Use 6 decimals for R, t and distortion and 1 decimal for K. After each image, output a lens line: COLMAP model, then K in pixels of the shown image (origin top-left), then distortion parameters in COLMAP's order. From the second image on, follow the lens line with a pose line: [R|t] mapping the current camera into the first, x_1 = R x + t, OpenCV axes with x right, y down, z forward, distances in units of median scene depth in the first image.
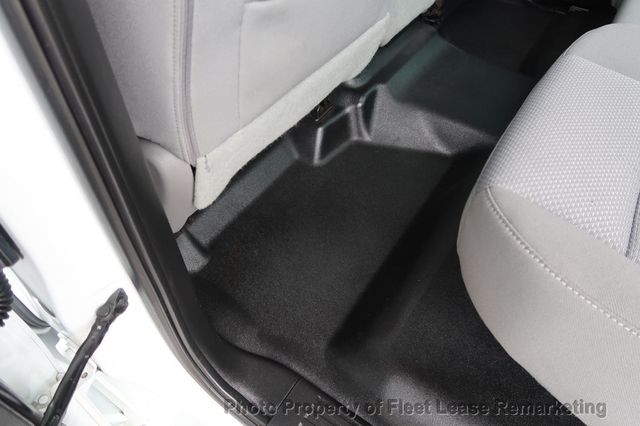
lens RADIAL K [[442.2, 0, 318.4], [0, 442.2, 210.7], [0, 0, 1]] dist [-0.023323, 0.007482]
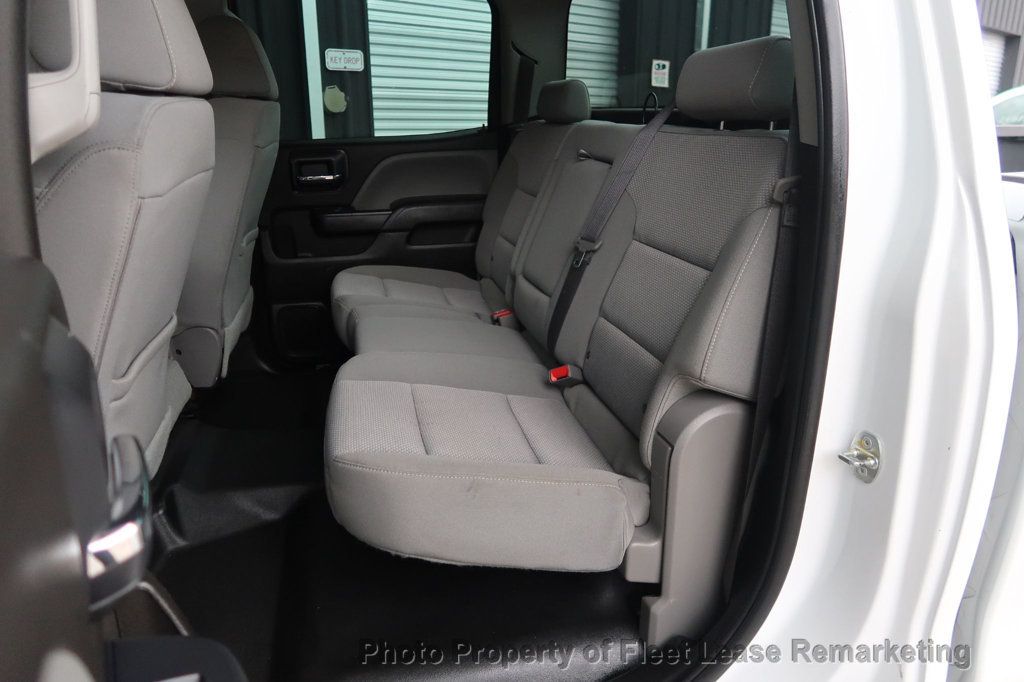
lens RADIAL K [[707.6, 0, 509.5], [0, 707.6, 337.4], [0, 0, 1]] dist [-0.023323, 0.007482]
pose [[0.684673, -0.212830, 0.697084, -0.333529], [0.538469, 0.792267, -0.286992, 0.260094], [-0.491196, 0.571854, 0.657046, -0.458717]]
